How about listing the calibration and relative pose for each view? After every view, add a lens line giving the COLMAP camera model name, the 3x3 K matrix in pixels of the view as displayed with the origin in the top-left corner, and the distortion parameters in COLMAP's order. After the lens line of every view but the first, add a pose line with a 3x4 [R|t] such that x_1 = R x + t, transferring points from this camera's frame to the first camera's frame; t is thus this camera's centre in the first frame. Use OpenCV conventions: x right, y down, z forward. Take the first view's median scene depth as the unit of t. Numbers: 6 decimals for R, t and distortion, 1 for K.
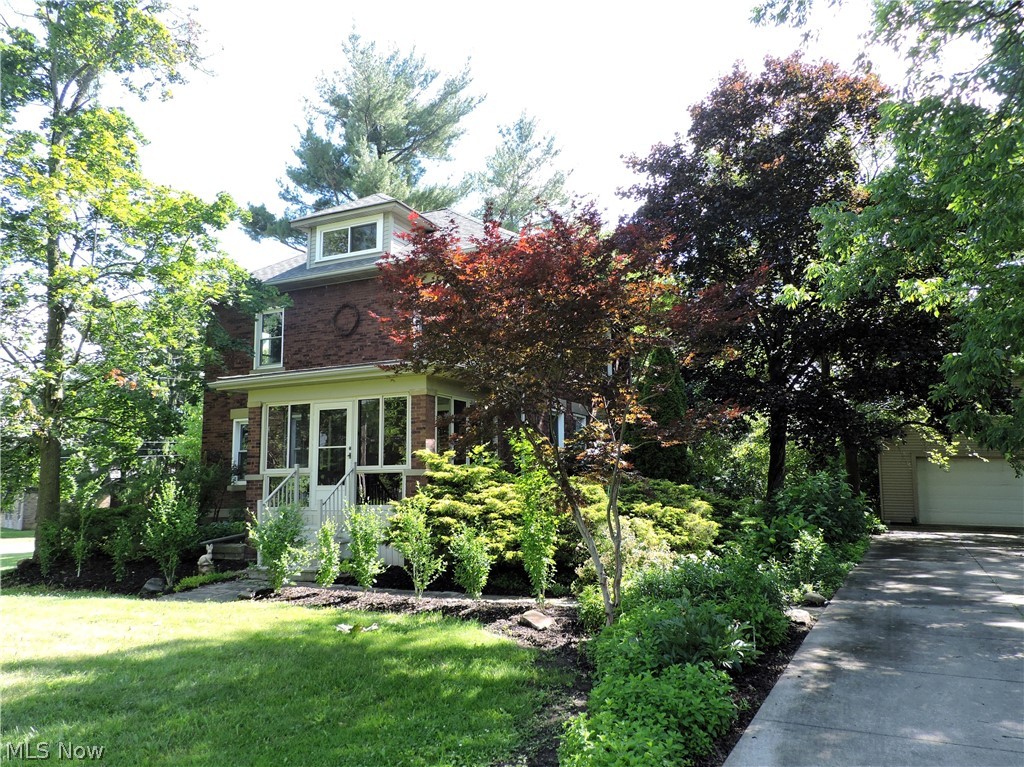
lens RADIAL K [[759.1, 0, 512.0], [0, 759.1, 383.5], [0, 0, 1]] dist [0.001864, 0.000569]
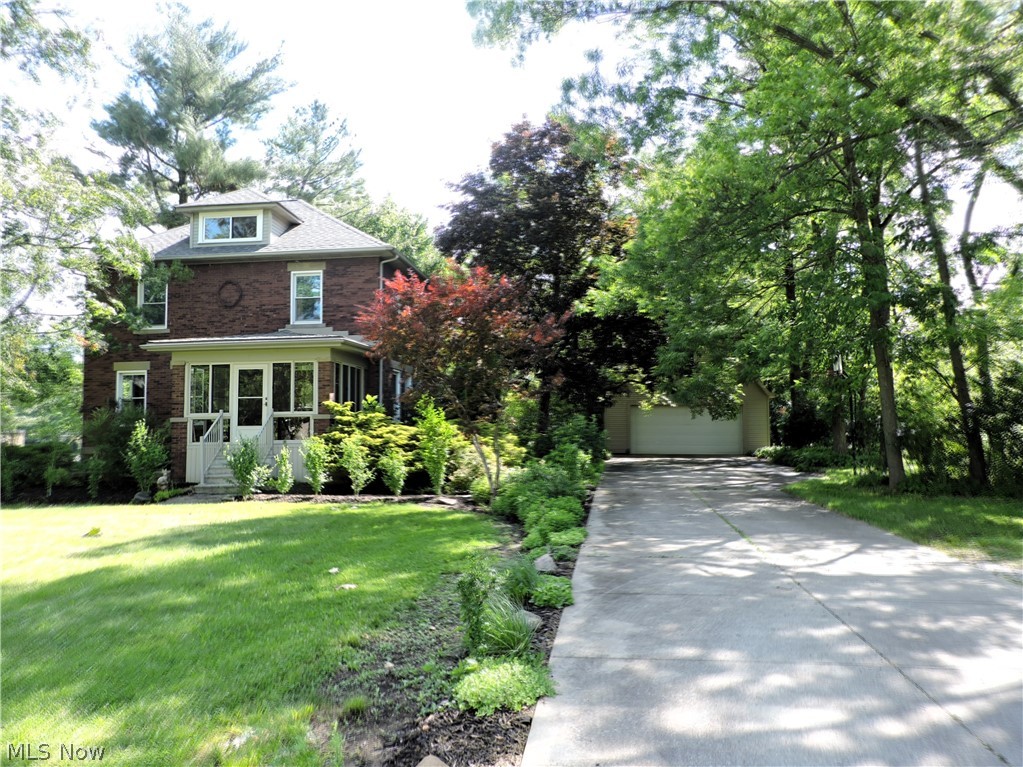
lens RADIAL K [[715.3, 0, 527.3], [0, 715.3, 383.4], [0, 0, 1]] dist [-0.000368, -0.000703]
pose [[0.934394, 0.024056, 0.355427, -0.175393], [-0.047384, 0.997245, 0.057074, -0.027777], [-0.353075, -0.070172, 0.932960, -0.266844]]
